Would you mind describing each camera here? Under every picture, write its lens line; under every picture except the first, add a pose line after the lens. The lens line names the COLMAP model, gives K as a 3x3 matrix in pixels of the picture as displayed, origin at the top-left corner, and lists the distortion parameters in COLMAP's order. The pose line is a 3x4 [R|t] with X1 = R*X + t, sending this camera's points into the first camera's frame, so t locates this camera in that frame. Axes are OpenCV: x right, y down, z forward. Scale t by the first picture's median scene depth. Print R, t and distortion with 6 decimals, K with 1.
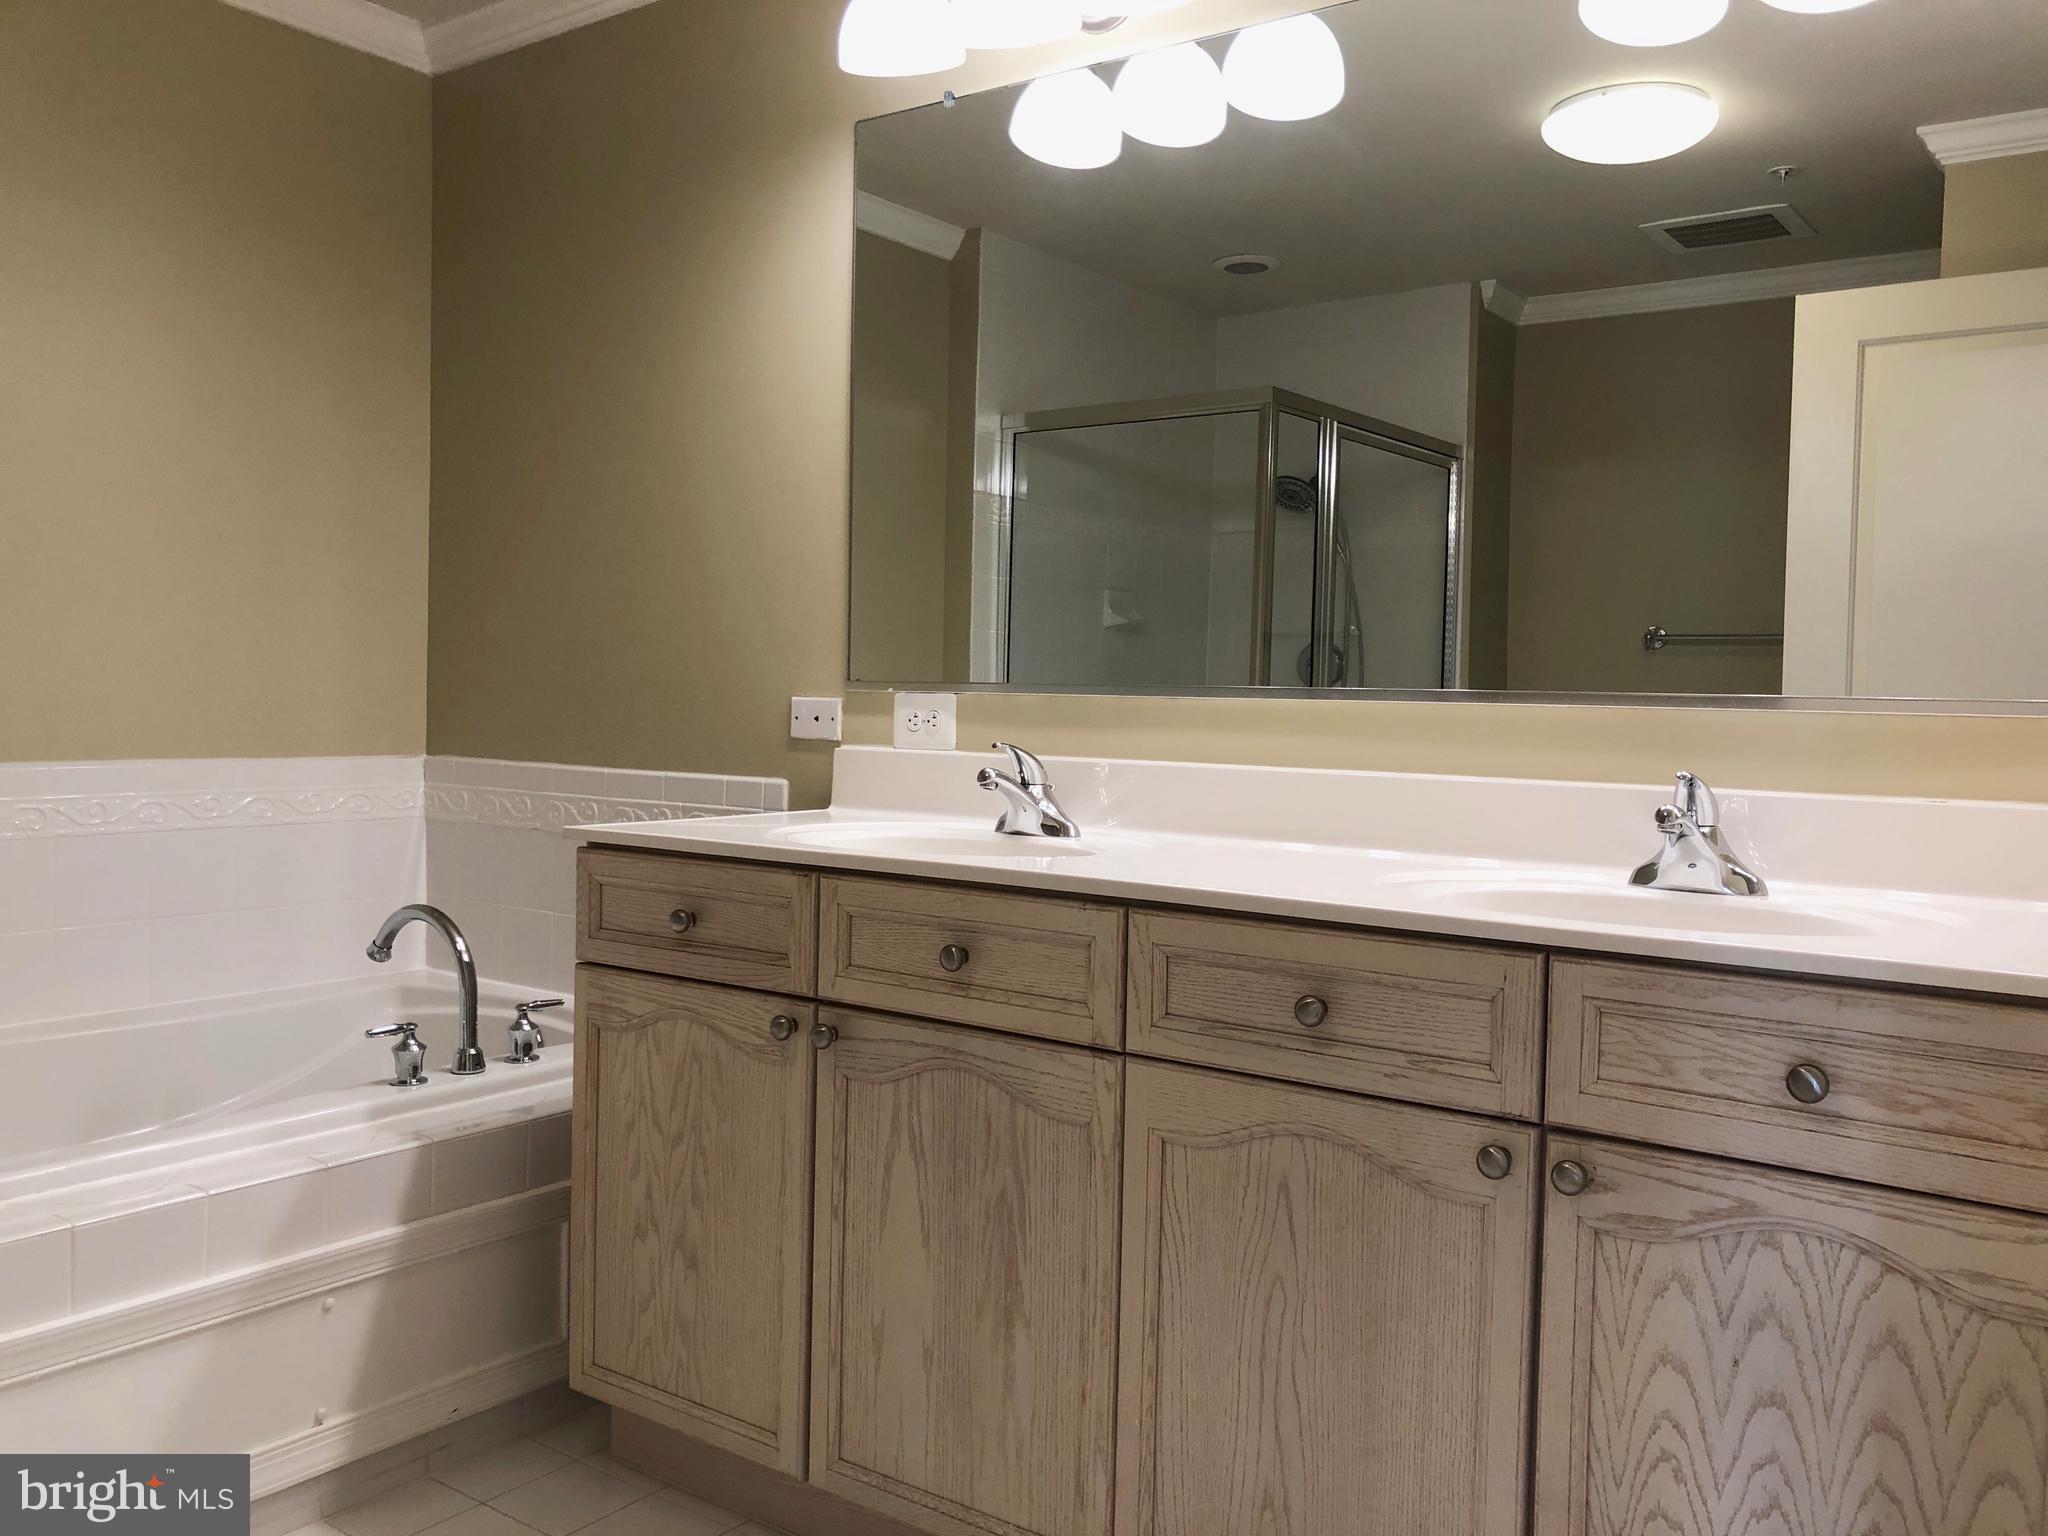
lens RADIAL K [[1675.9, 0, 934.7], [0, 1675.9, 770.5], [0, 0, 1]] dist [0.028325, -0.023524]
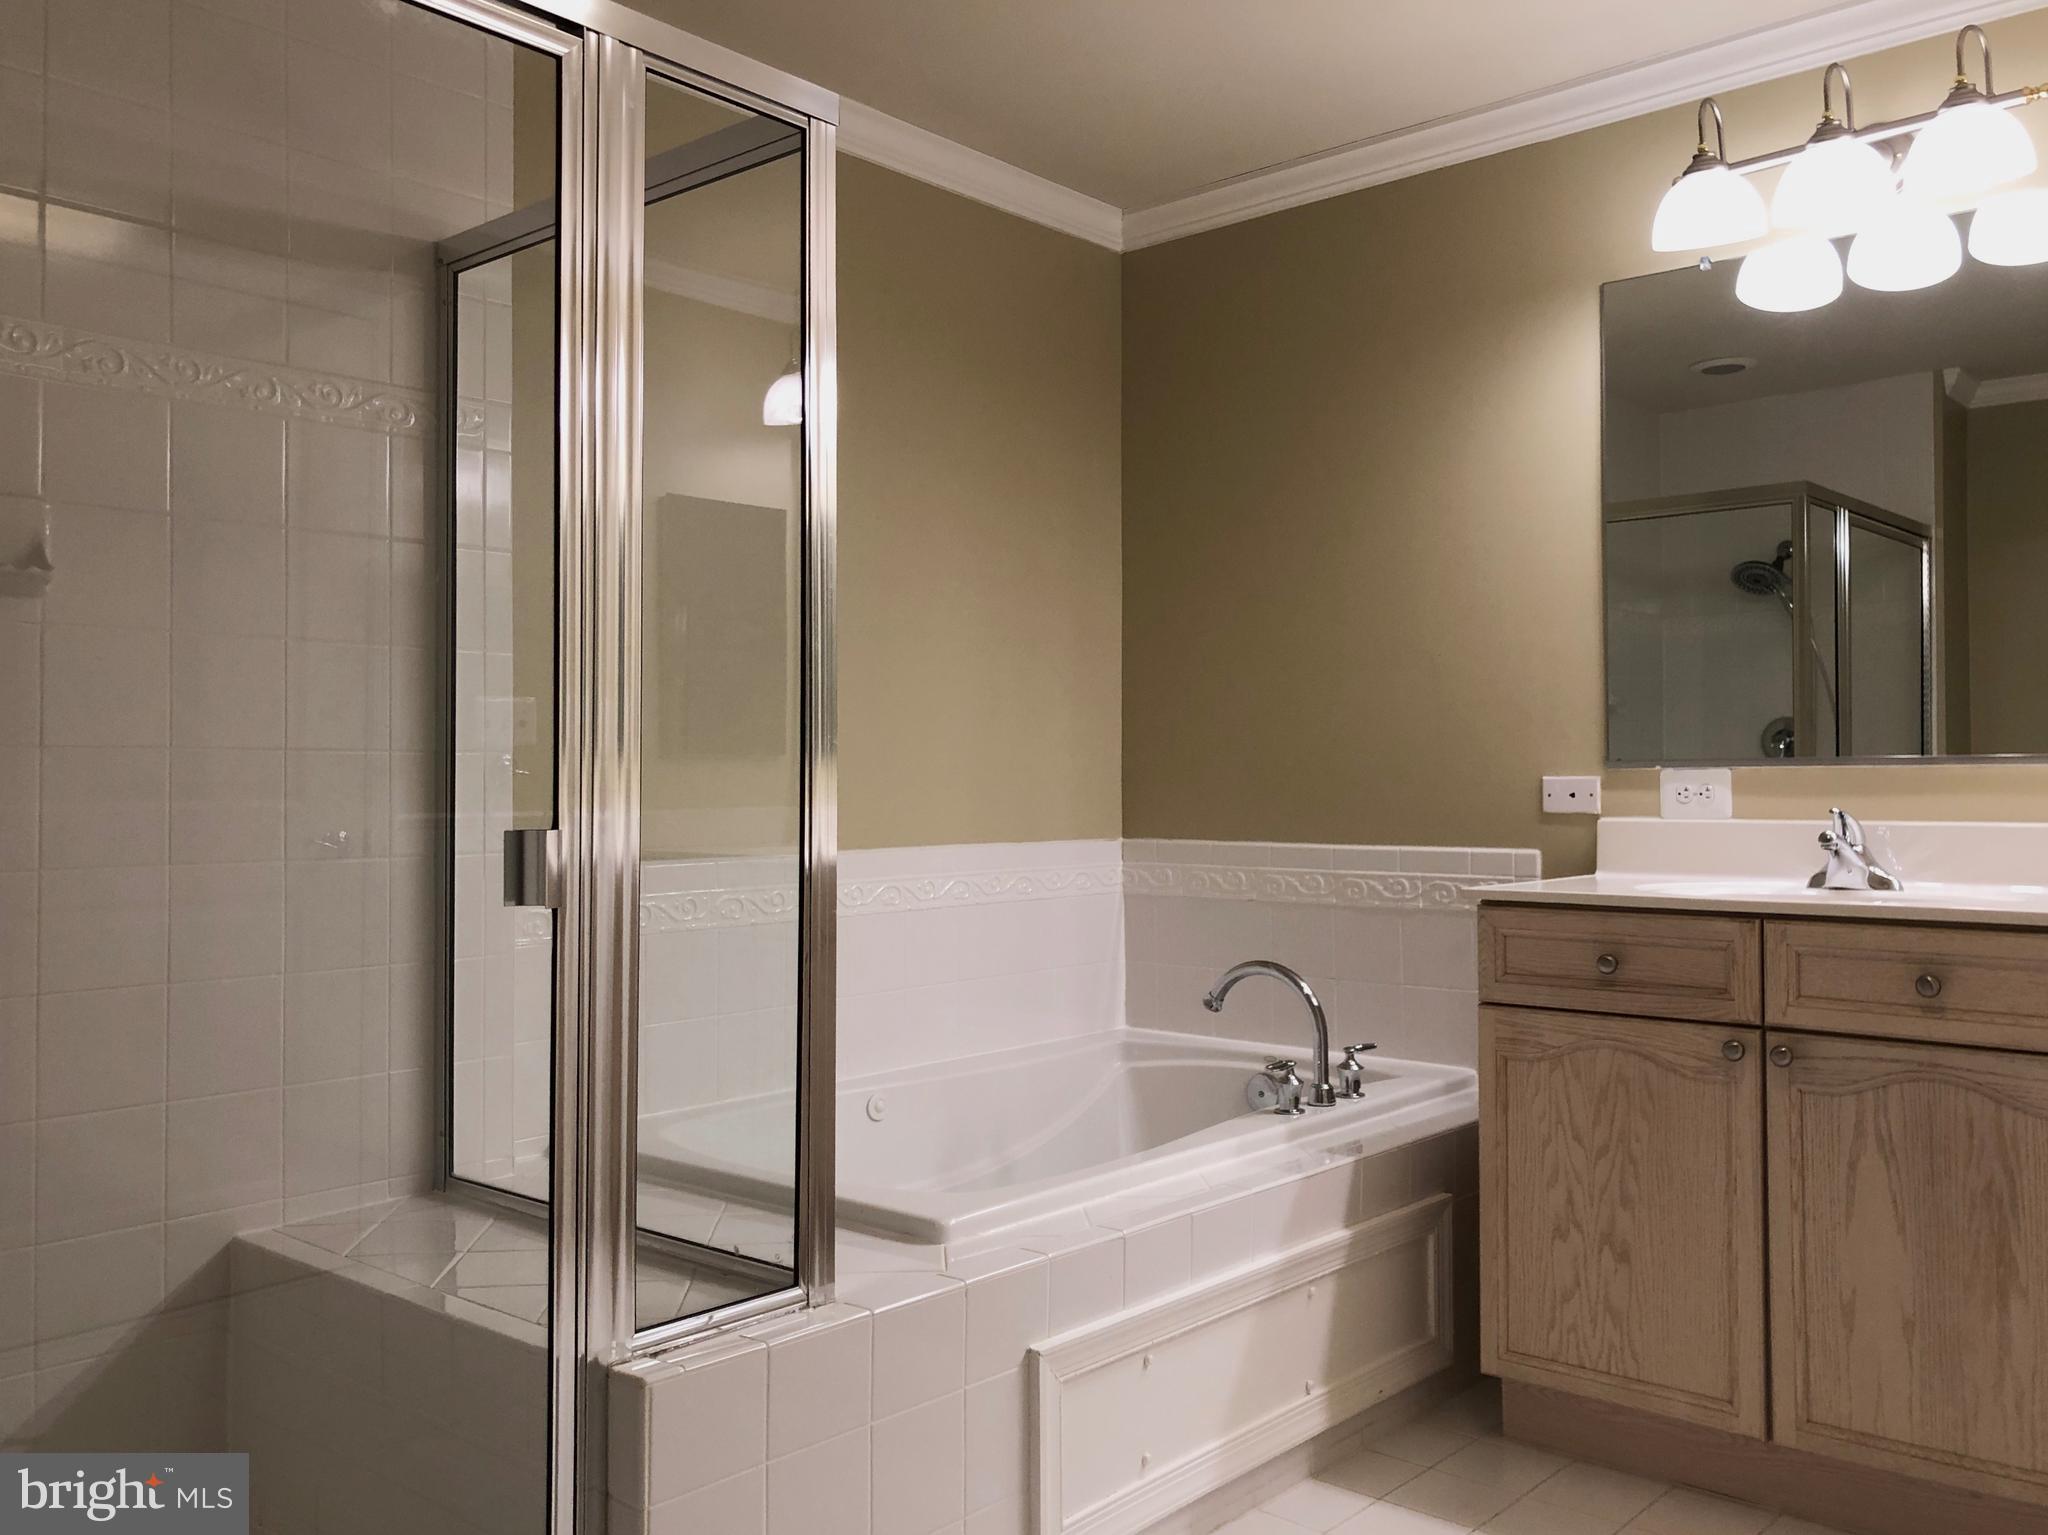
lens RADIAL K [[1675.9, 0, 1028.9], [0, 1675.9, 758.0], [0, 0, 1]] dist [0.028325, -0.023524]
pose [[0.996088, -0.026952, -0.084158, -0.431166], [0.021808, 0.997872, -0.061450, 0.007846], [0.085635, 0.059375, 0.994556, -0.216526]]
